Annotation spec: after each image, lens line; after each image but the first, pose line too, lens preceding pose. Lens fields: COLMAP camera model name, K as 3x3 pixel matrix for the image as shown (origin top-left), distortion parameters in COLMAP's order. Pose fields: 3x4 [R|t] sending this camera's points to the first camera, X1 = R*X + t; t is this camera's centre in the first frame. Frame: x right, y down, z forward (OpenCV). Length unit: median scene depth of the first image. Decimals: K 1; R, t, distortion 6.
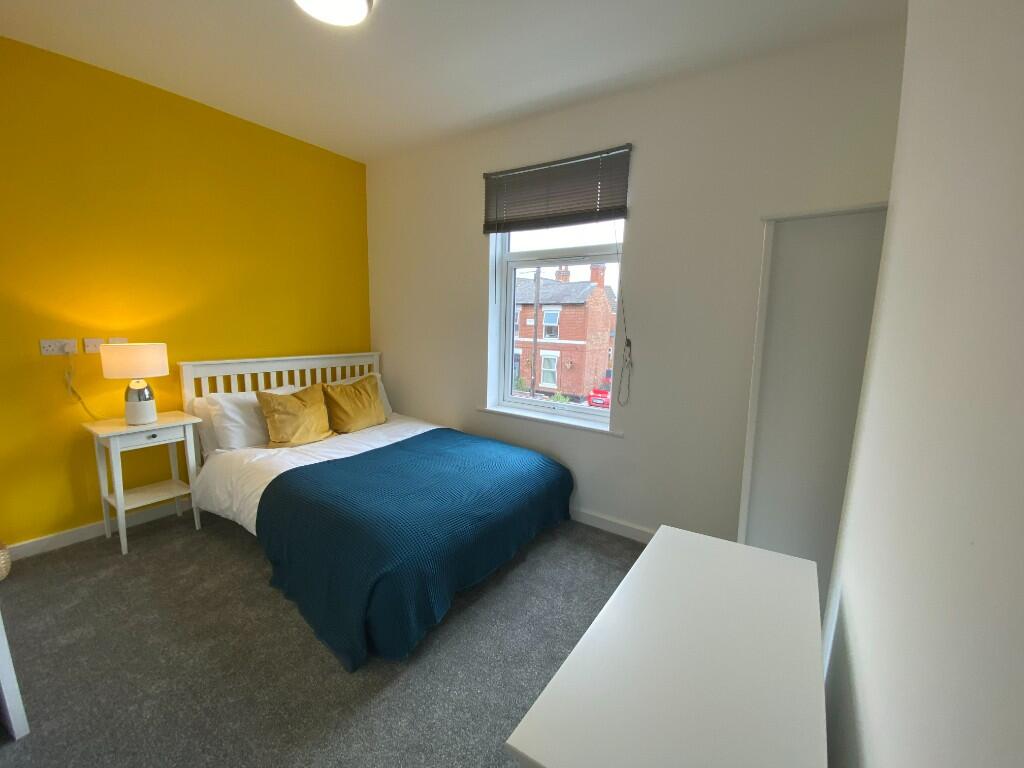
lens RADIAL K [[420.4, 0, 512.0], [0, 420.4, 384.0], [0, 0, 1]] dist [0.023158, -0.021694]
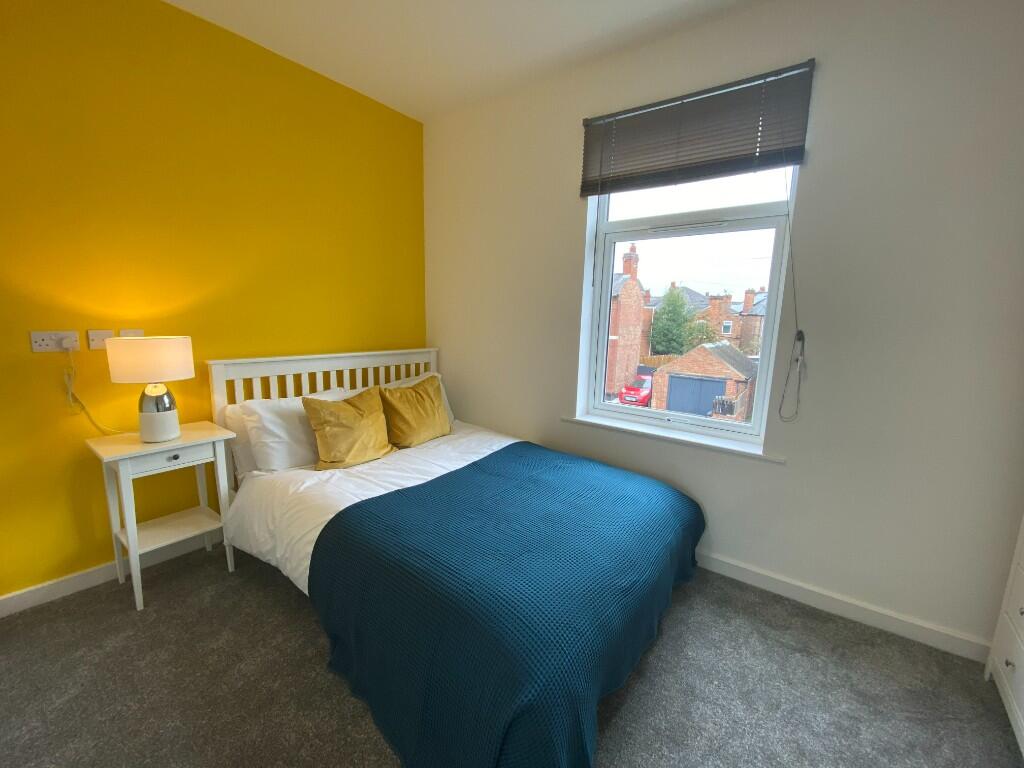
lens RADIAL K [[420.4, 0, 512.0], [0, 420.4, 384.0], [0, 0, 1]] dist [0.023158, -0.021694]
pose [[0.998903, 0.005924, -0.046449, -0.181665], [-0.005376, 0.999915, 0.011918, -0.020322], [0.046516, -0.011656, 0.998850, 0.236157]]
